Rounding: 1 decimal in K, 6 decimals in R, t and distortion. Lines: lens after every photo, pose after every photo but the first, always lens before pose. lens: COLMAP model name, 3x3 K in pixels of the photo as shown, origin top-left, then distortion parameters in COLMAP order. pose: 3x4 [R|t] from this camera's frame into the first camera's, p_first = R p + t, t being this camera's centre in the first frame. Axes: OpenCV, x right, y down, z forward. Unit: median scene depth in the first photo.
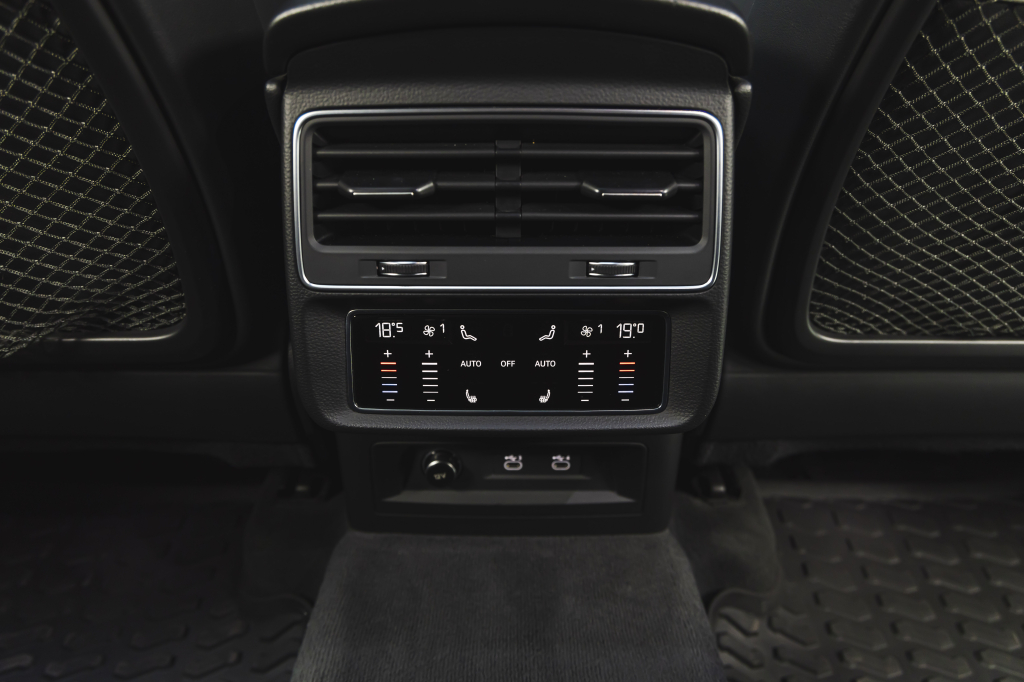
lens RADIAL K [[701.9, 0, 513.0], [0, 701.9, 330.6], [0, 0, 1]] dist [0.007989, -0.000592]
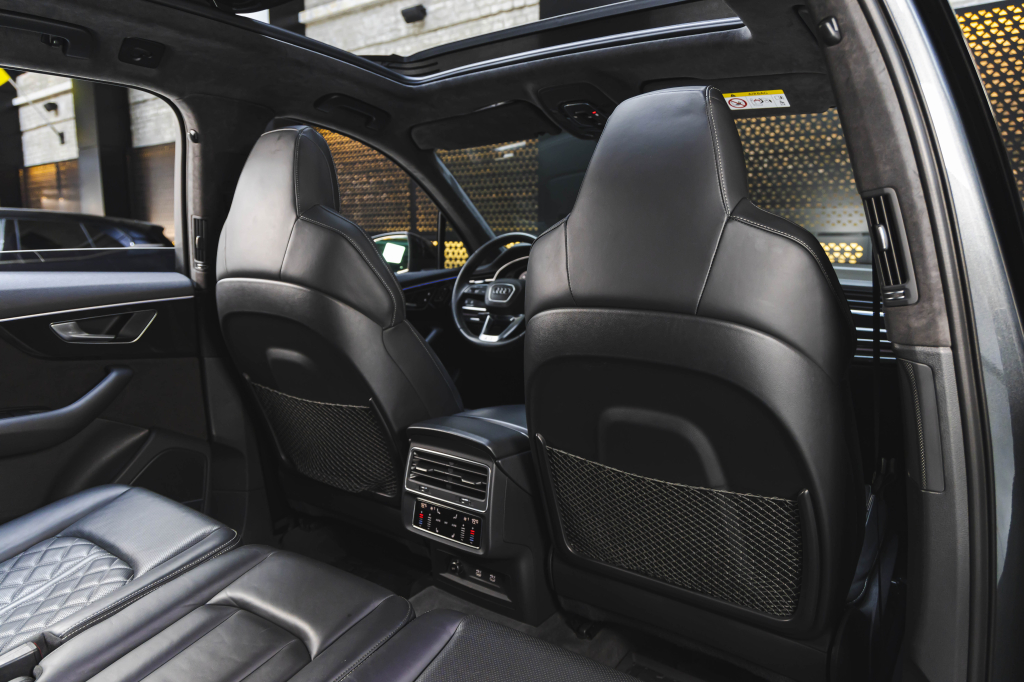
lens RADIAL K [[701.9, 0, 513.0], [0, 701.9, 330.6], [0, 0, 1]] dist [0.007989, -0.000592]
pose [[0.799313, 0.075372, -0.596169, 2.333046], [-0.272123, 0.929948, -0.247277, -0.072218], [0.535769, 0.359883, 0.763830, -1.910750]]
